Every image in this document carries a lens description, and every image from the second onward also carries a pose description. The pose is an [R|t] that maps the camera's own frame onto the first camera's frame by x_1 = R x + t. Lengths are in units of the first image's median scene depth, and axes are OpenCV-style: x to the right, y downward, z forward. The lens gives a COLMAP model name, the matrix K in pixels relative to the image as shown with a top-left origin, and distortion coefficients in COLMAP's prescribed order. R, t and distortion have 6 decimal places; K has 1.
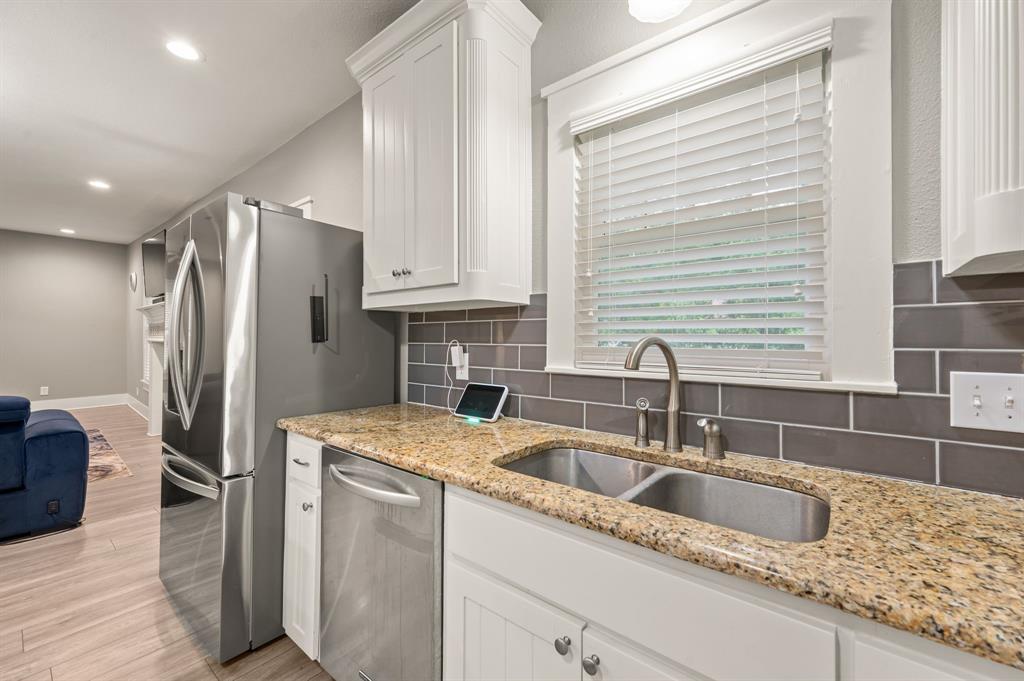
lens RADIAL K [[418.7, 0, 528.4], [0, 418.7, 333.1], [0, 0, 1]] dist [0.001388, 0.000747]
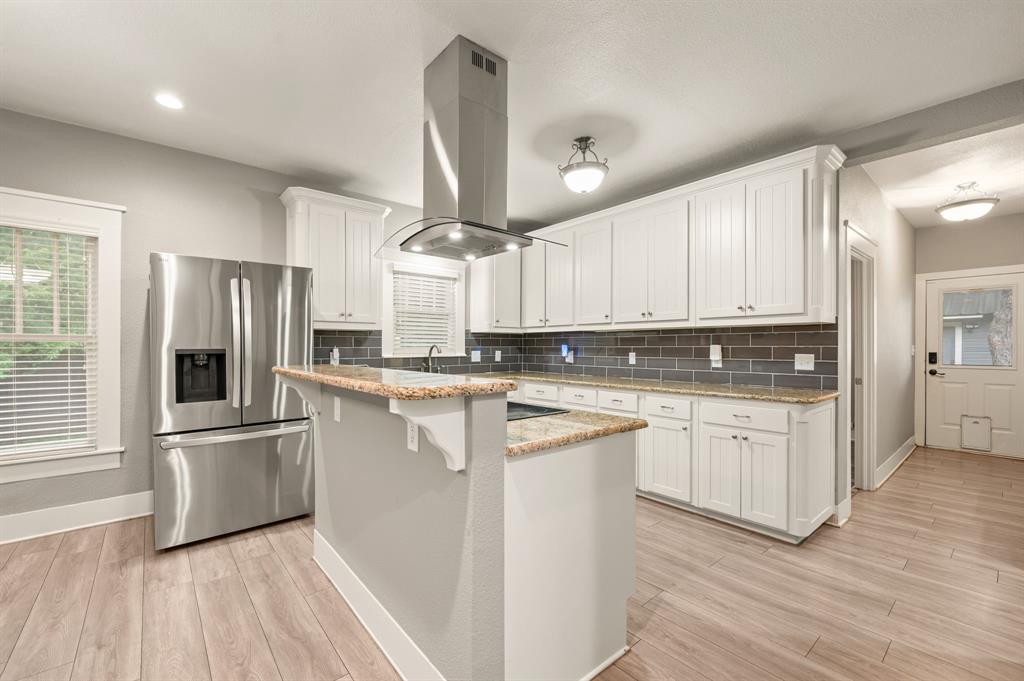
lens RADIAL K [[418.7, 0, 520.4], [0, 418.7, 346.9], [0, 0, 1]] dist [0.001388, 0.000747]
pose [[0.151236, -0.012685, 0.988416, -2.384850], [-0.022729, 0.999609, 0.016306, -0.035512], [-0.988236, -0.024932, 0.150889, -0.217751]]
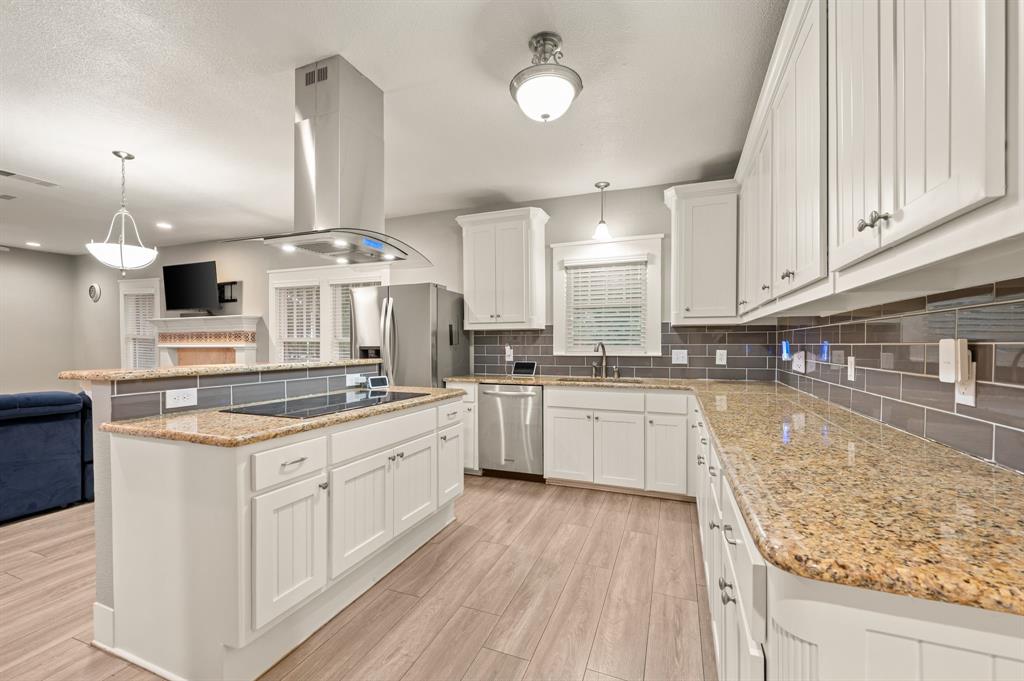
lens RADIAL K [[418.7, 0, 520.2], [0, 418.7, 345.1], [0, 0, 1]] dist [0.001388, 0.000747]
pose [[0.937872, -0.015136, 0.346652, -1.051851], [0.005319, 0.999558, 0.029252, -0.048994], [-0.346942, -0.025591, 0.937538, -1.355553]]
